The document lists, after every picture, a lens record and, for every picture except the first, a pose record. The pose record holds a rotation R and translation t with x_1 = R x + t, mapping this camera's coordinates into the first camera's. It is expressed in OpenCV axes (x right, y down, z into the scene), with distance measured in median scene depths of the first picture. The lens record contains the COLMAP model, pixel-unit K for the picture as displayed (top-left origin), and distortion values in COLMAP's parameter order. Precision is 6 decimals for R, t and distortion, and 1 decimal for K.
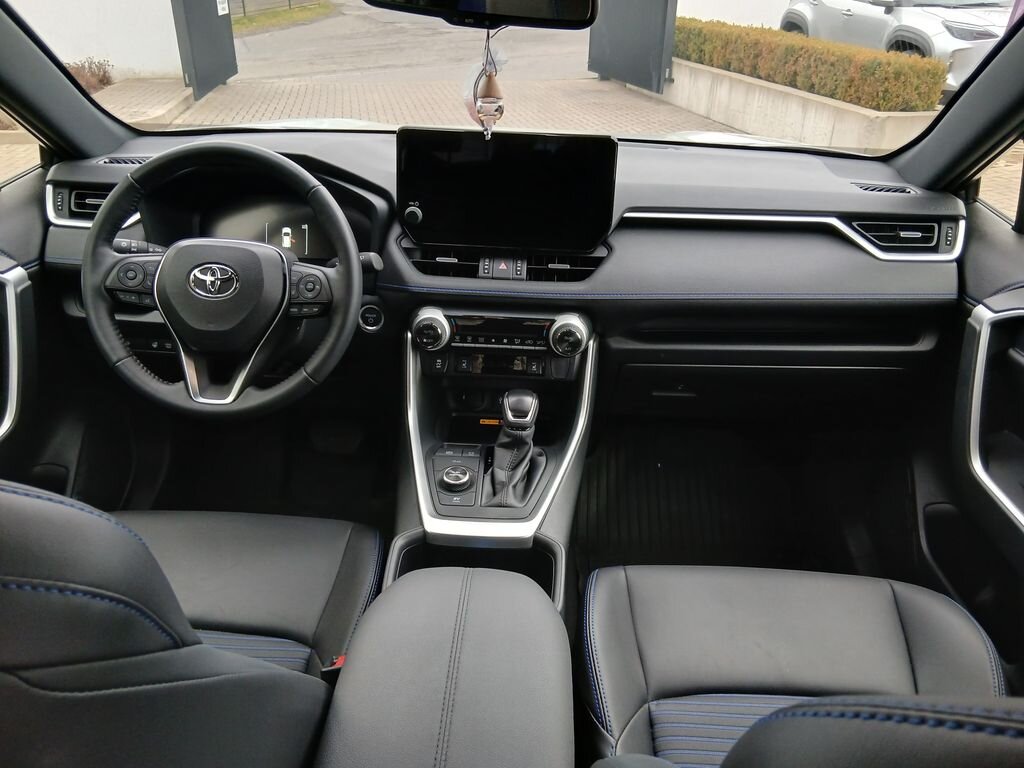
lens RADIAL K [[767.3, 0, 517.3], [0, 767.3, 403.2], [0, 0, 1]] dist [0.087198, -0.127346]
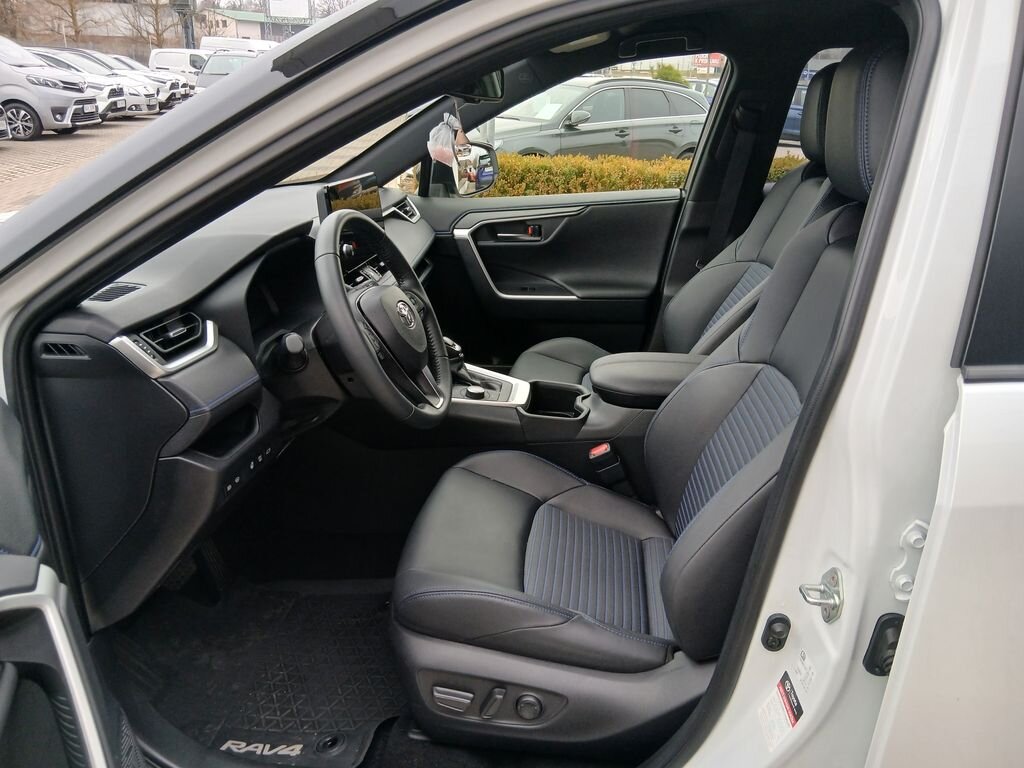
lens RADIAL K [[775.2, 0, 520.5], [0, 775.2, 387.4], [0, 0, 1]] dist [0.081343, -0.148078]
pose [[0.055905, -0.369501, 0.927547, -1.307869], [0.460293, 0.833926, 0.304463, -0.294153], [-0.886005, 0.409923, 0.216699, 0.522220]]
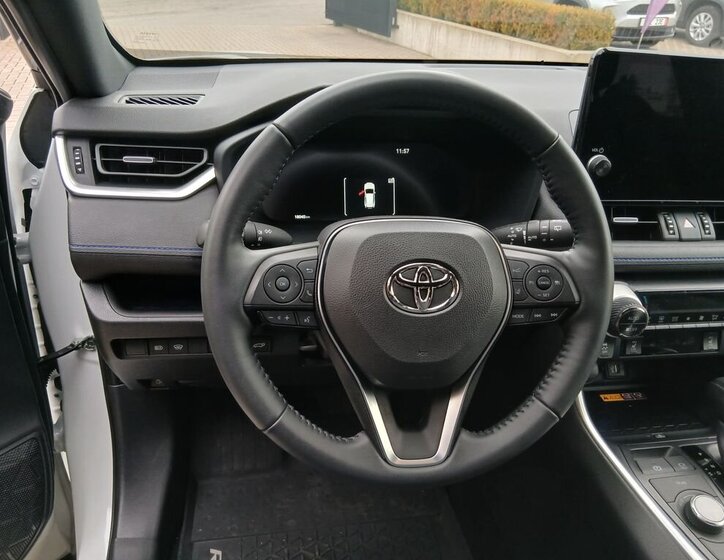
lens RADIAL K [[565.5, 0, 366.4], [0, 565.5, 283.1], [0, 0, 1]] dist [0.081883, -0.142623]
pose [[0.980182, -0.070687, 0.185057, -0.439263], [0.066018, 0.997328, 0.031275, -0.149534], [-0.186774, -0.018438, 0.982230, 0.451572]]
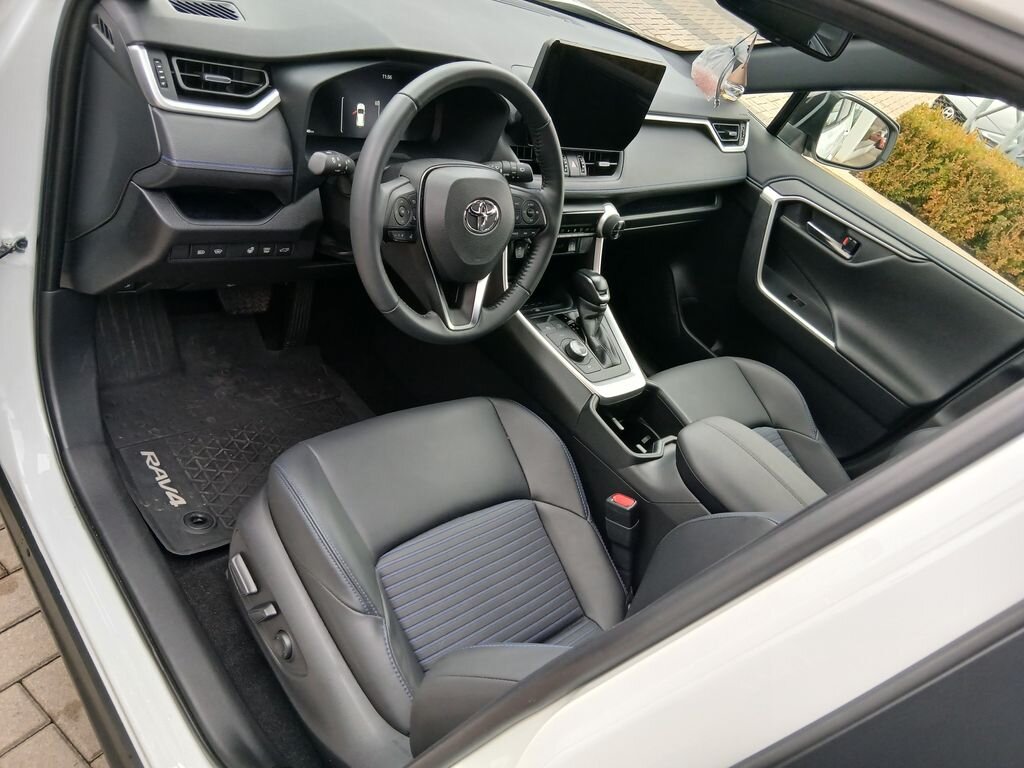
lens RADIAL K [[781.5, 0, 512.0], [0, 781.5, 384.0], [0, 0, 1]] dist [0.091021, -0.166948]
pose [[0.666535, -0.223947, 0.711041, -0.957583], [-0.044352, 0.940208, 0.337700, -0.250696], [-0.744153, -0.256625, 0.616749, 0.233414]]
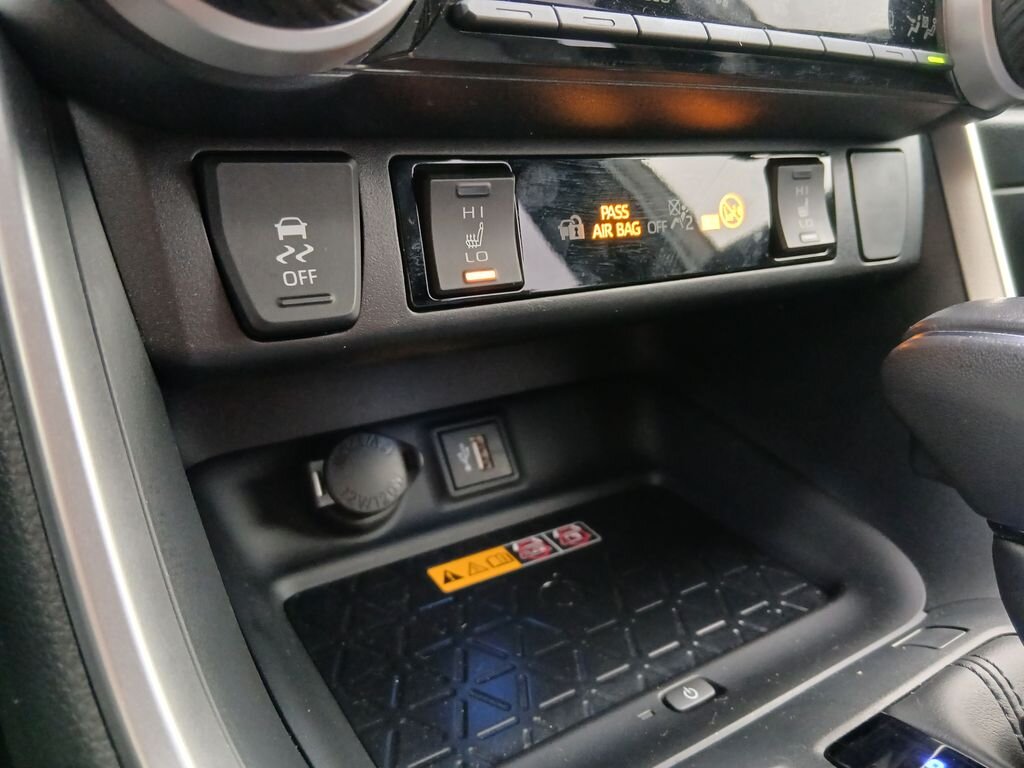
lens RADIAL K [[781.5, 0, 512.0], [0, 781.5, 384.0], [0, 0, 1]] dist [0.091021, -0.166948]
pose [[0.816088, -0.198529, 0.542758, -0.141748], [0.236658, 0.971593, -0.000450, -0.022770], [-0.527250, 0.128815, 0.839889, 0.858223]]
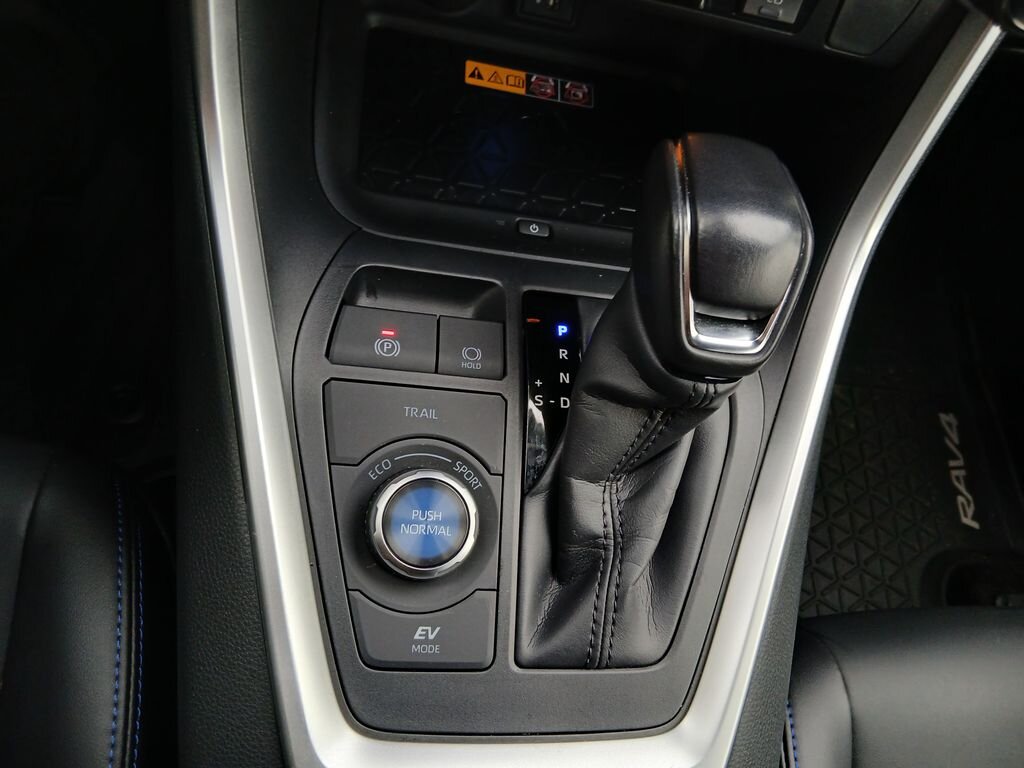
lens RADIAL K [[767.3, 0, 517.3], [0, 767.3, 403.2], [0, 0, 1]] dist [0.087198, -0.127346]
pose [[0.971827, 0.040266, 0.232231, -0.098317], [-0.193220, 0.700359, 0.687141, -0.100379], [-0.134977, -0.712654, 0.688408, 0.745688]]
